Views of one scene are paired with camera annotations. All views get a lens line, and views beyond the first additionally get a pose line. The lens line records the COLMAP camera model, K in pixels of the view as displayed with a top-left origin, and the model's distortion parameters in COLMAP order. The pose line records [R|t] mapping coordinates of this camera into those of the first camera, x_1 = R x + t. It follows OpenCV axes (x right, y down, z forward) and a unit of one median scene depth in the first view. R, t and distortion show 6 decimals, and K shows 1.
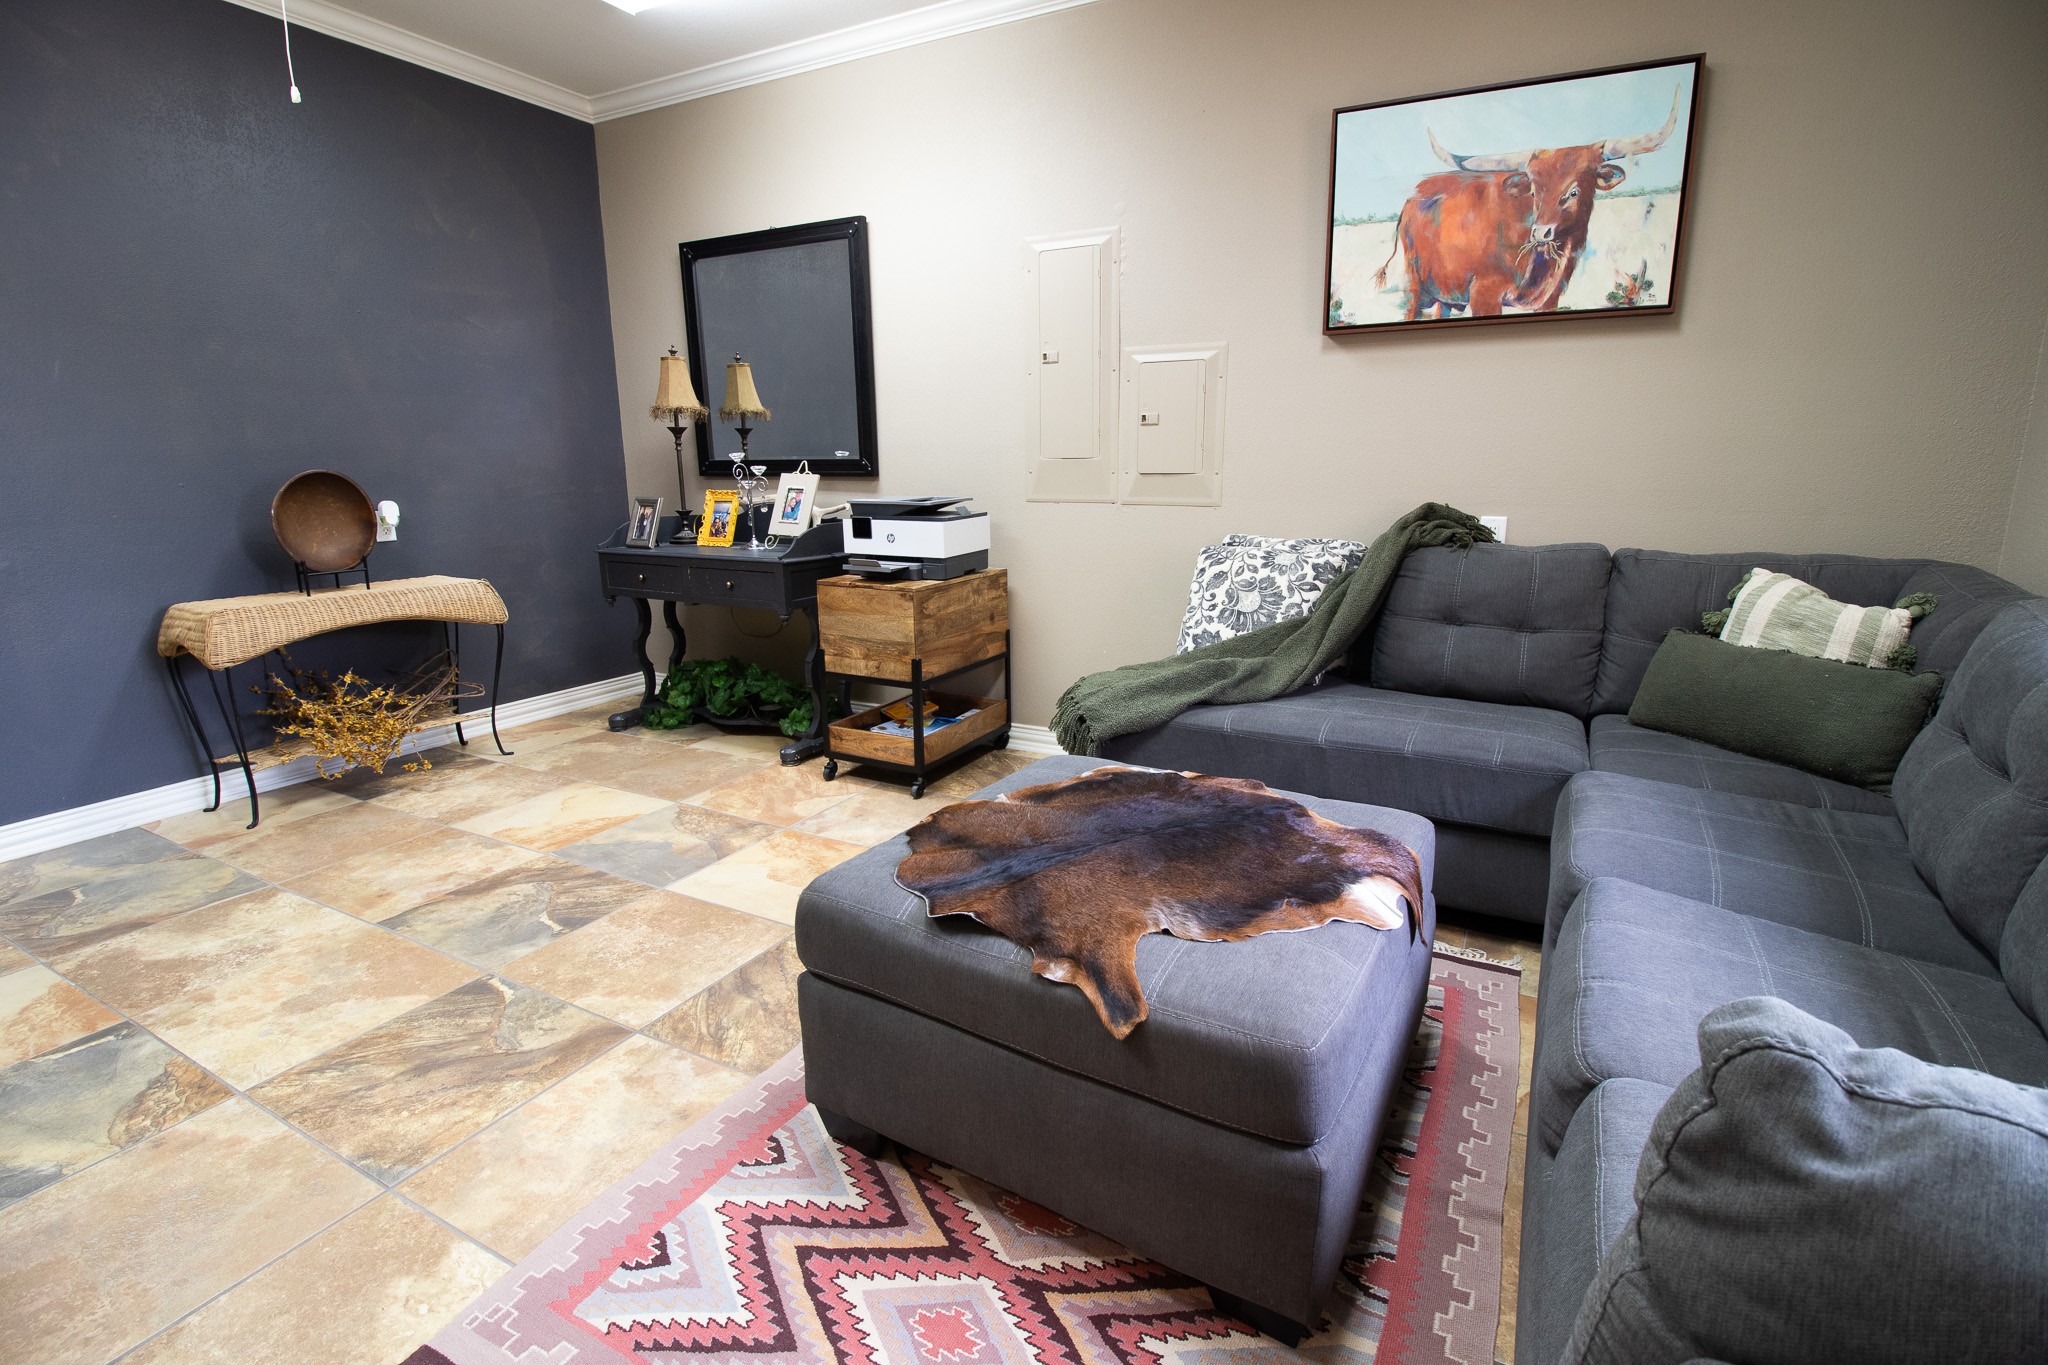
lens RADIAL K [[972.7, 0, 1025.4], [0, 972.7, 671.8], [0, 0, 1]] dist [-0.005216, -0.000757]
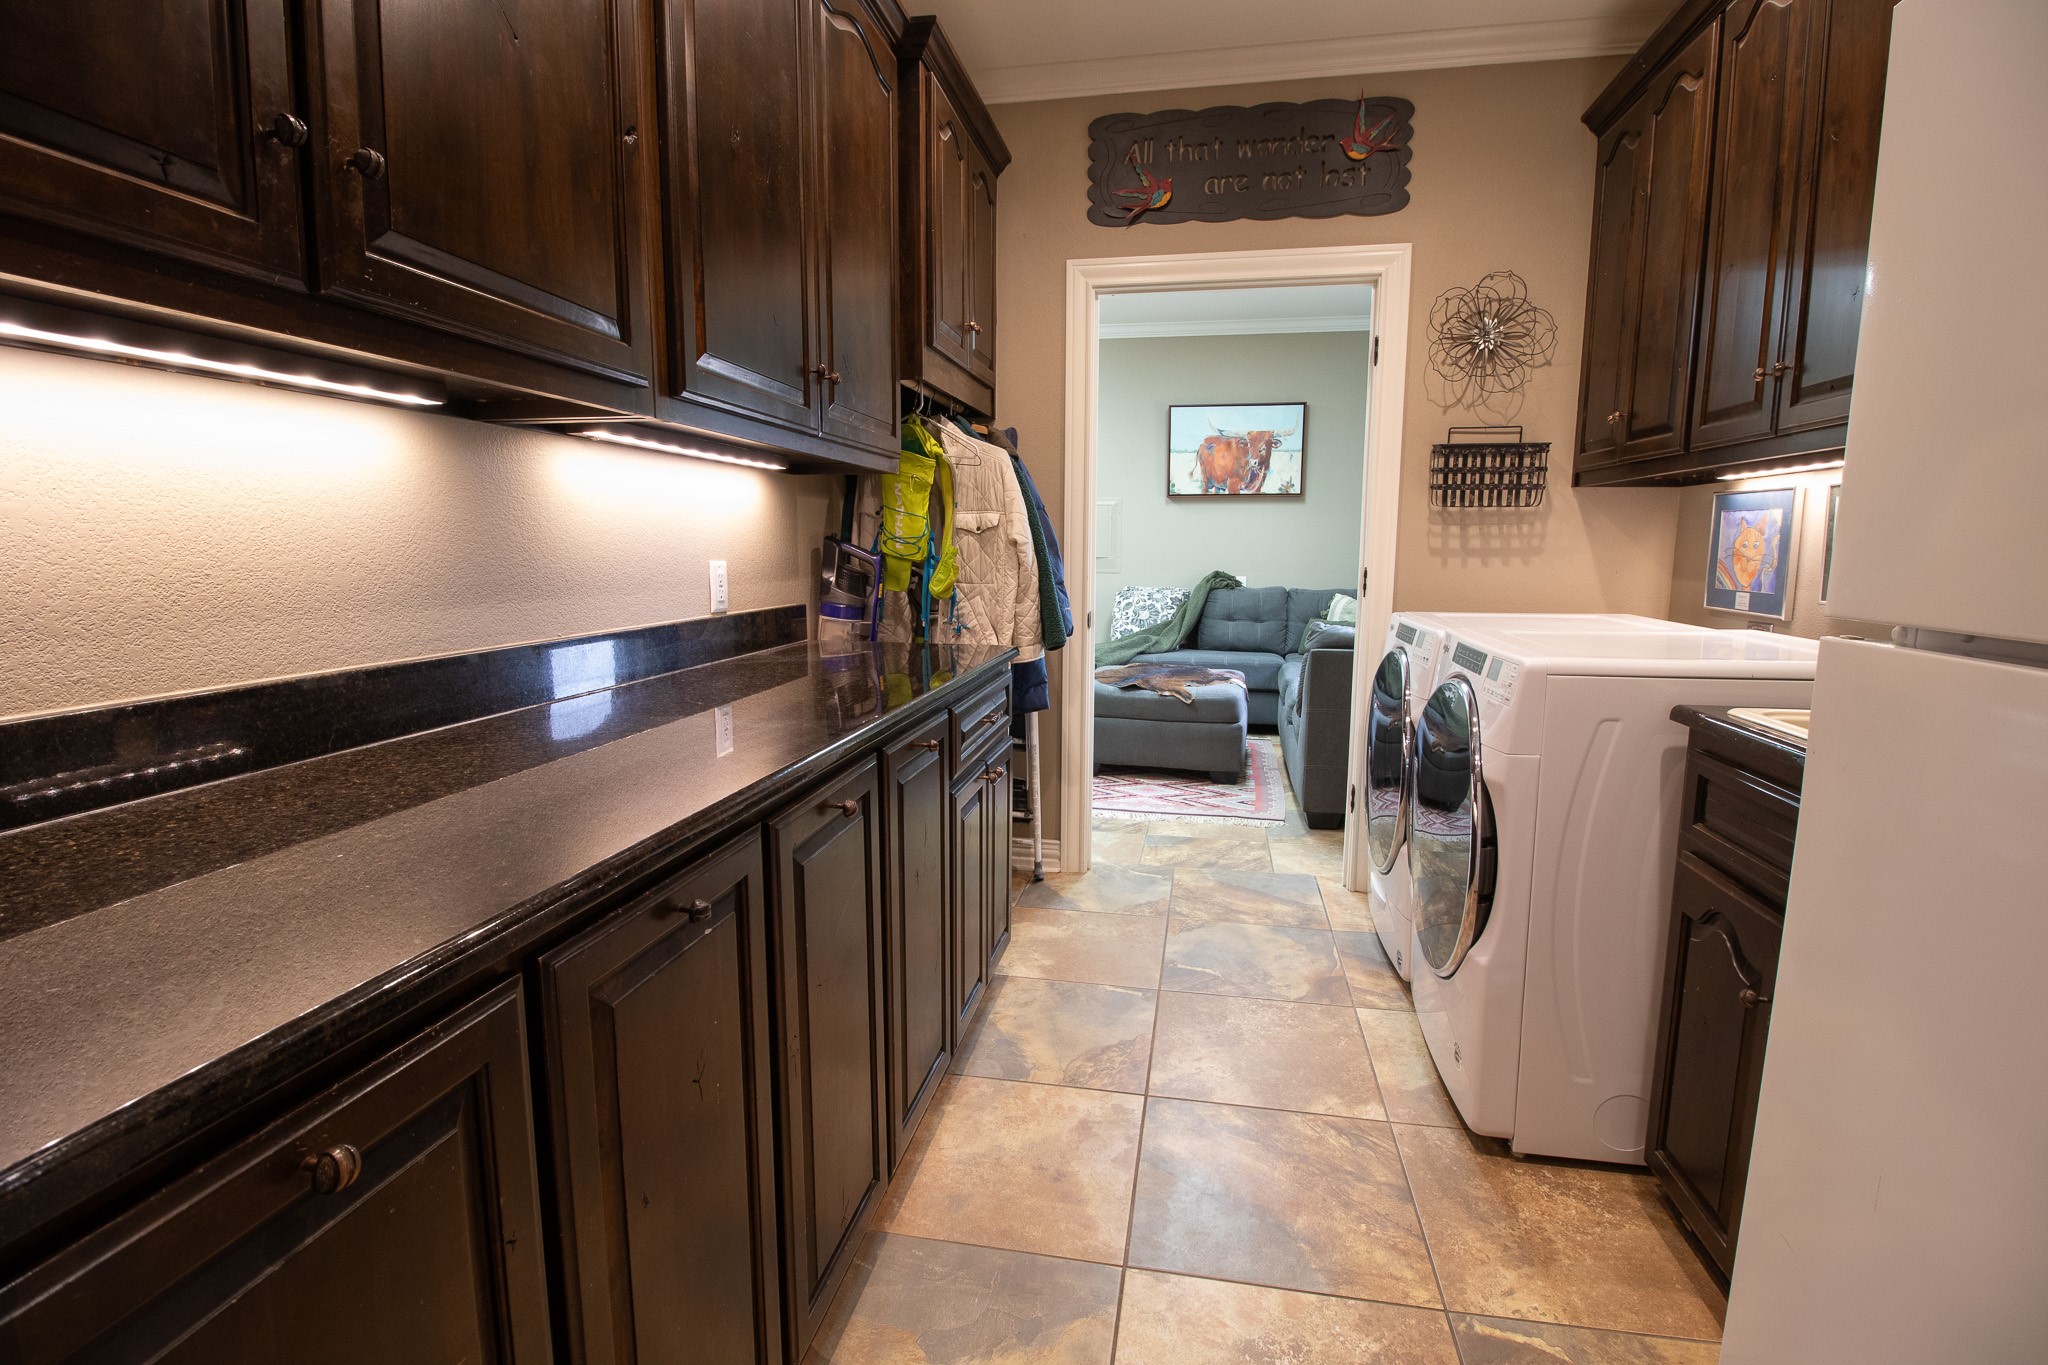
lens RADIAL K [[972.7, 0, 1025.0], [0, 972.7, 678.2], [0, 0, 1]] dist [-0.005216, -0.000757]
pose [[0.956817, -0.031130, 0.289020, -0.734667], [0.054051, 0.995963, -0.071662, 0.234487], [-0.285623, 0.084189, 0.954637, -1.118861]]
